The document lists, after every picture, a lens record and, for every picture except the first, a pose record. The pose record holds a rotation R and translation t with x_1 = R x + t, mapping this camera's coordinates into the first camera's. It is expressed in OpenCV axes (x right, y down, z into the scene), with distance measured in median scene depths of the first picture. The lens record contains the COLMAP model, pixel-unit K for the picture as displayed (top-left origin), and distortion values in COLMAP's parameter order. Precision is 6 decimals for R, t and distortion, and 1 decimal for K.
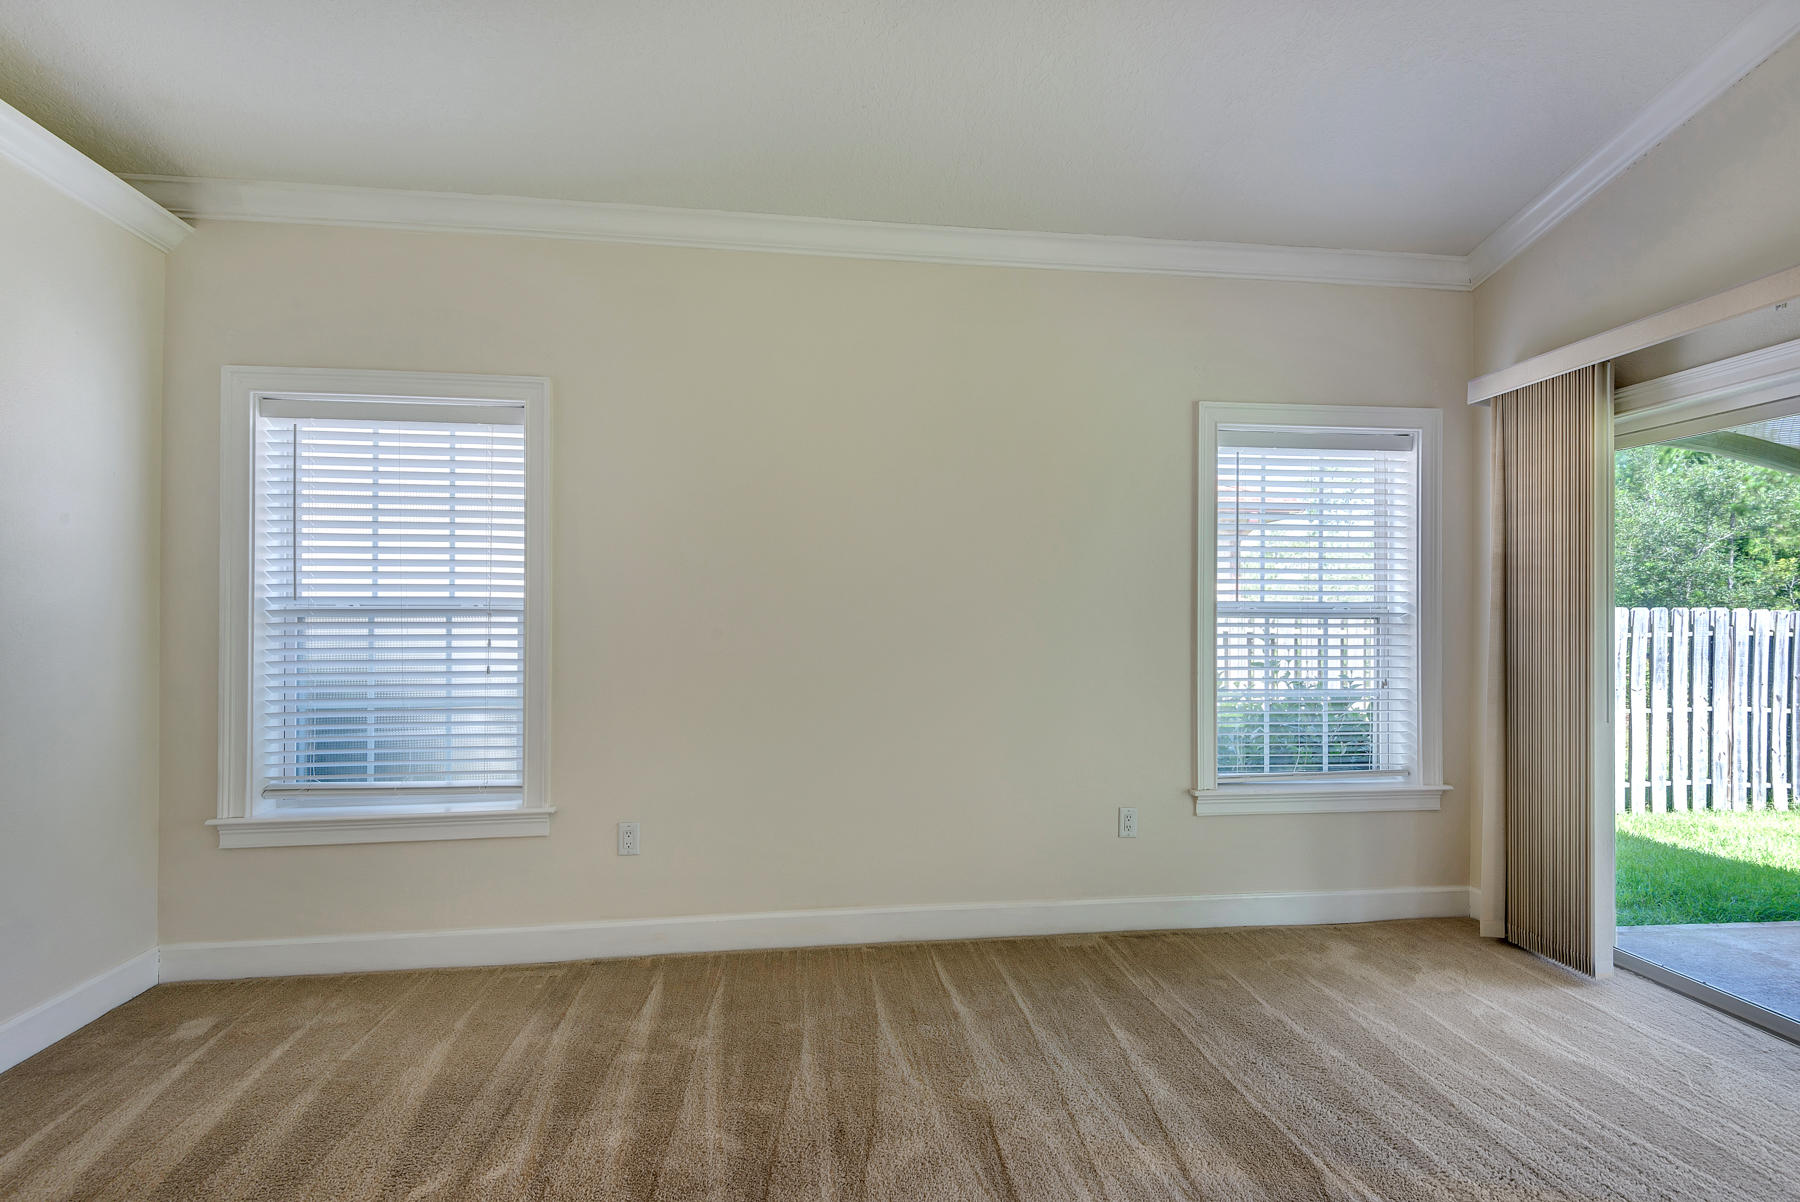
lens RADIAL K [[825.6, 0, 904.0], [0, 825.6, 619.2], [0, 0, 1]] dist [0.009217, -0.002574]
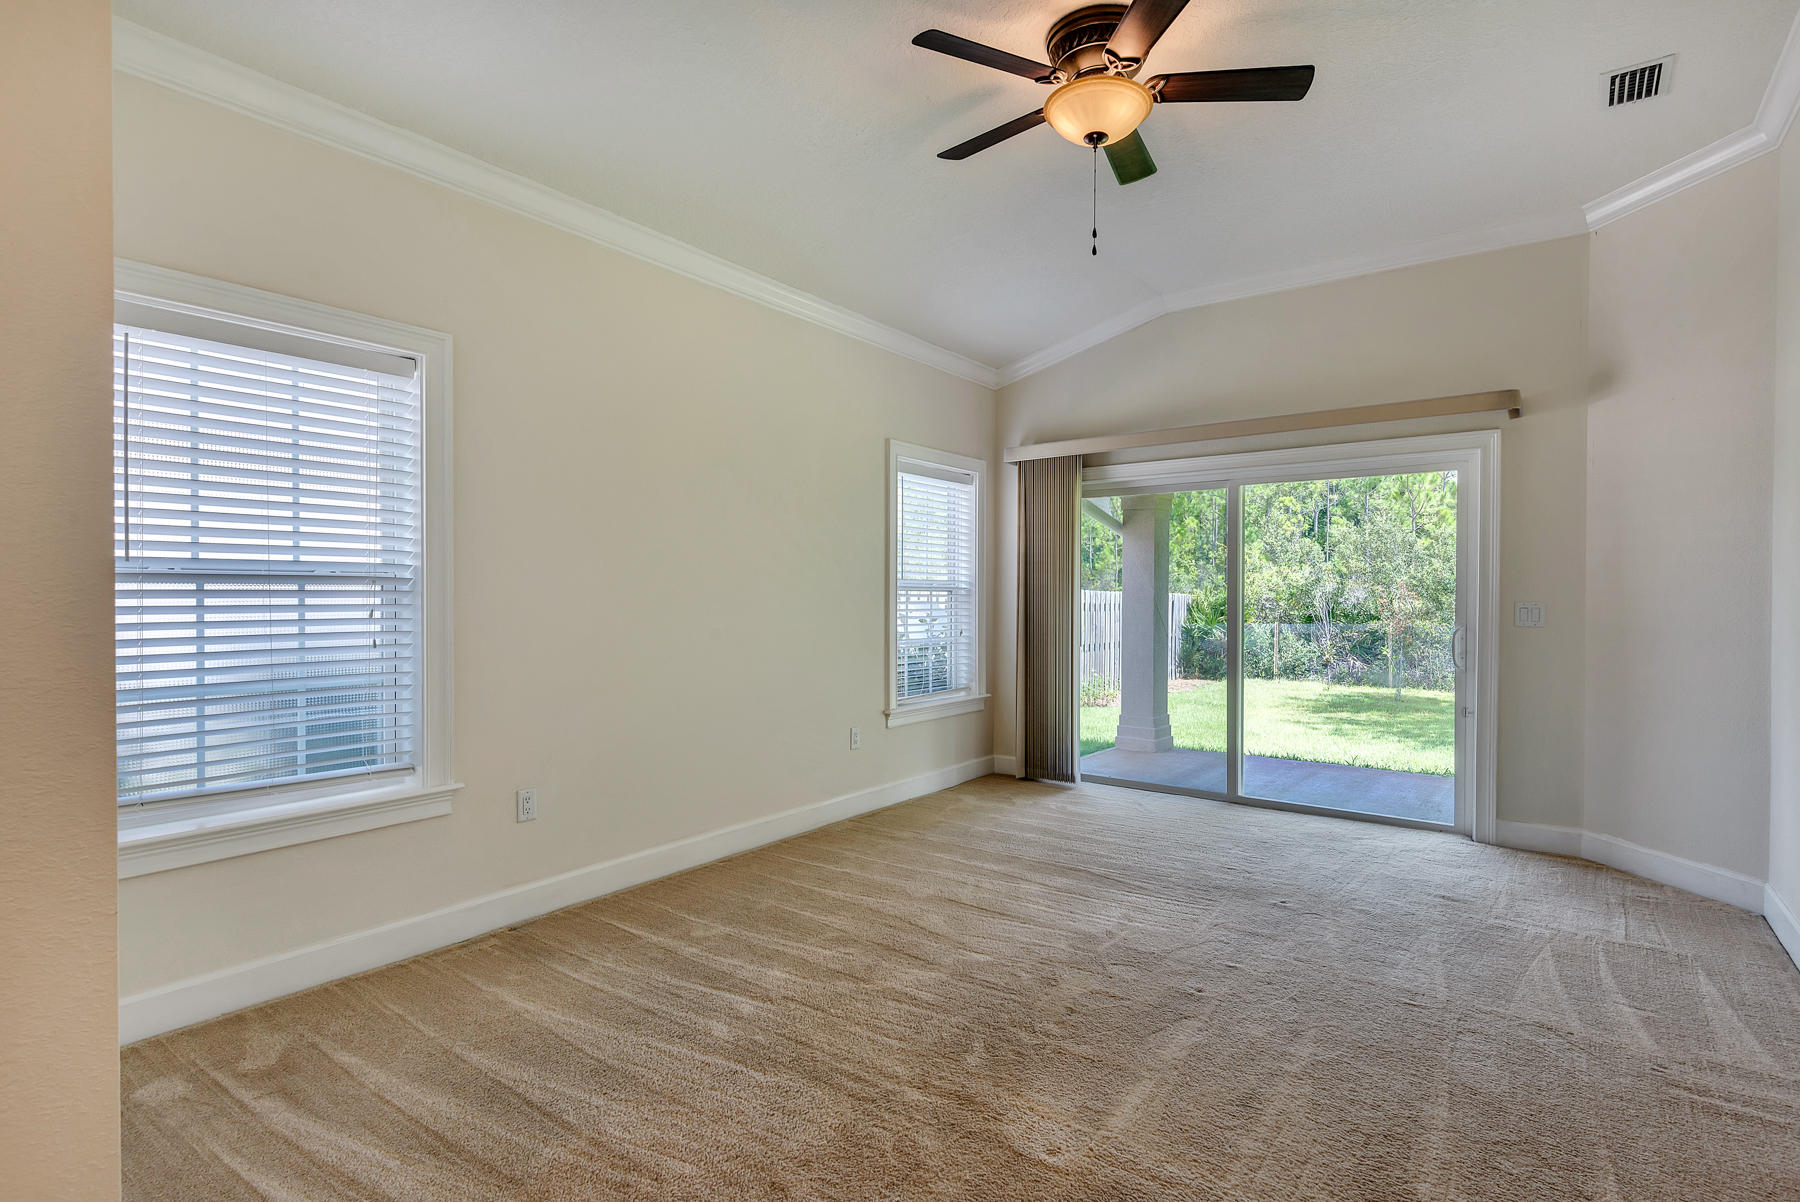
lens RADIAL K [[912.1, 0, 884.6], [0, 912.1, 596.3], [0, 0, 1]] dist [0.001329, -0.001177]
pose [[0.691730, 0.000072, 0.722156, -0.854547], [-0.003576, 0.999988, 0.003325, 0.004374], [-0.722147, -0.004883, 0.691722, -0.096544]]
